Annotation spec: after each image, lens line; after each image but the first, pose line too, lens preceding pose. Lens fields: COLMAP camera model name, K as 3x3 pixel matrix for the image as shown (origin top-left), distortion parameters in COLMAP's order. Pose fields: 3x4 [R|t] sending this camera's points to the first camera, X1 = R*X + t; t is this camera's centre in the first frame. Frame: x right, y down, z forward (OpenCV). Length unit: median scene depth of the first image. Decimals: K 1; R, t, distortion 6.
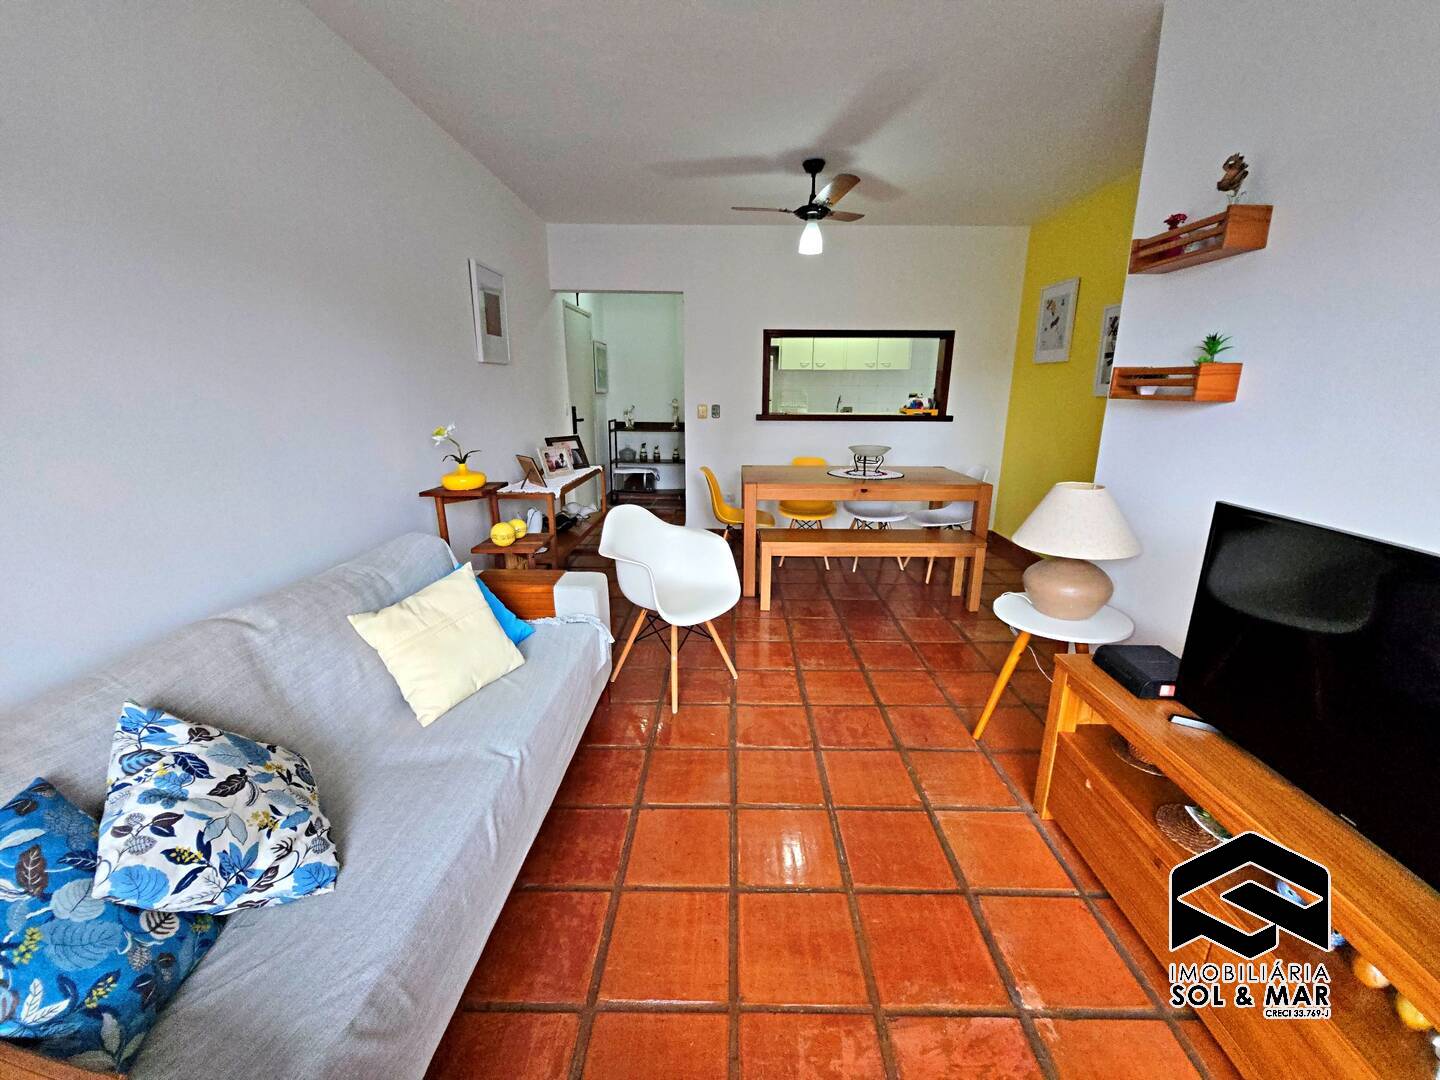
lens RADIAL K [[574.6, 0, 721.4], [0, 574.6, 536.8], [0, 0, 1]] dist [-0.007956, -0.000036]
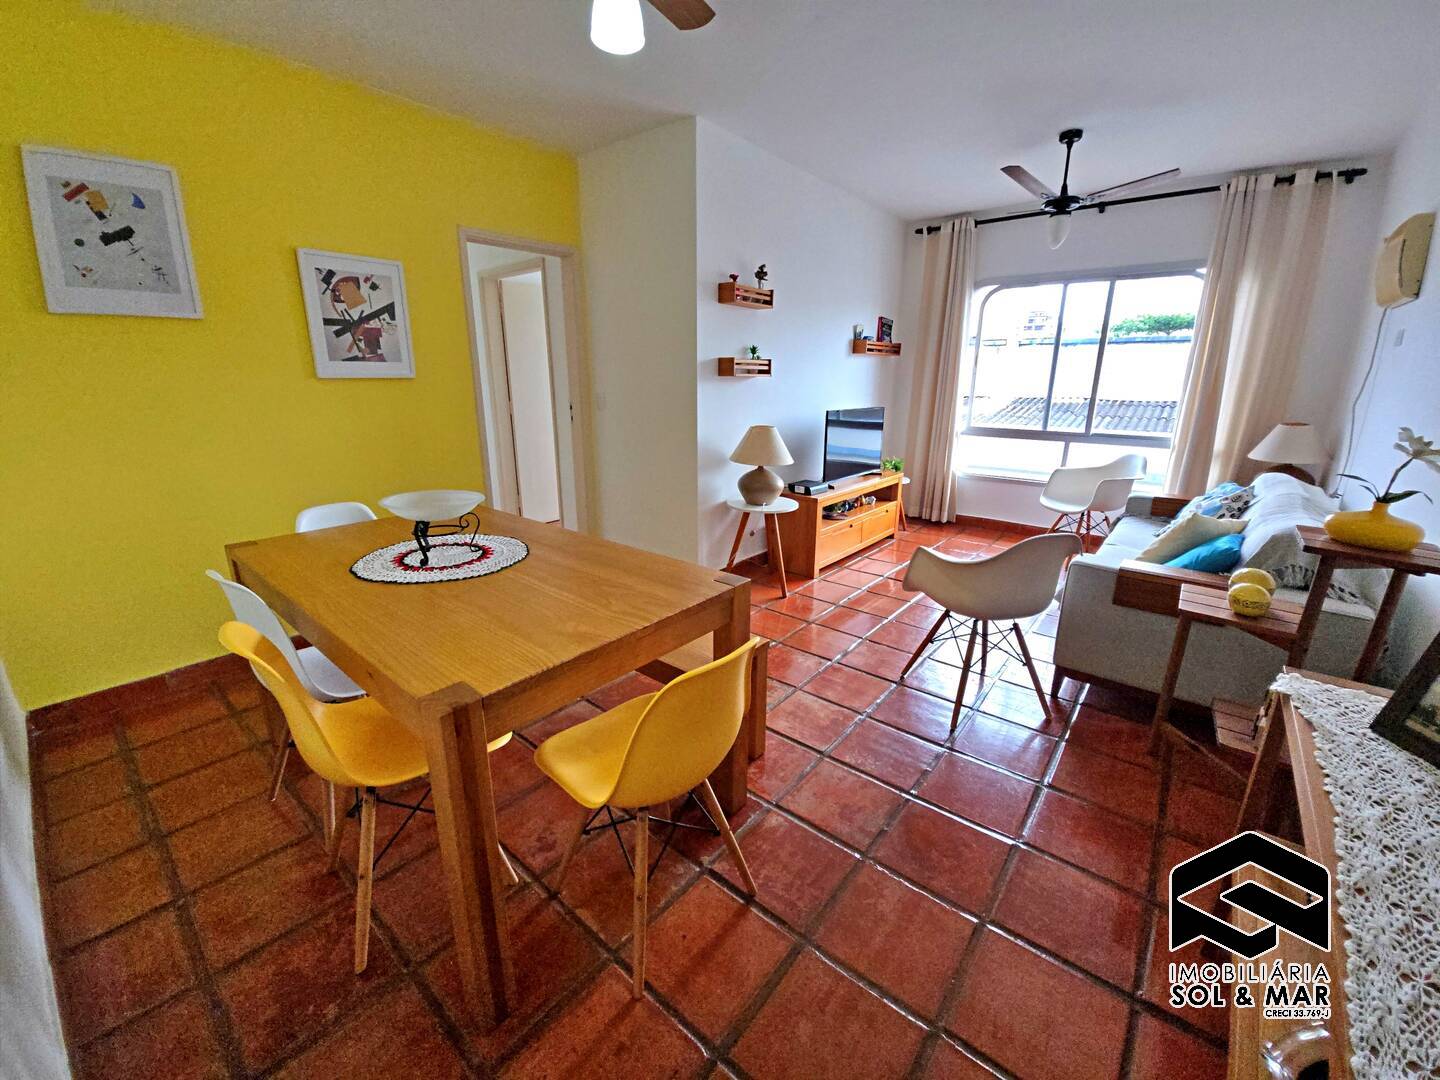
lens RADIAL K [[574.6, 0, 718.5], [0, 574.6, 536.7], [0, 0, 1]] dist [-0.007956, -0.000036]
pose [[-0.775022, -0.172842, 0.607838, -0.153845], [0.153670, 0.881448, 0.446581, -0.237688], [-0.612966, 0.439516, -0.656581, 0.944085]]
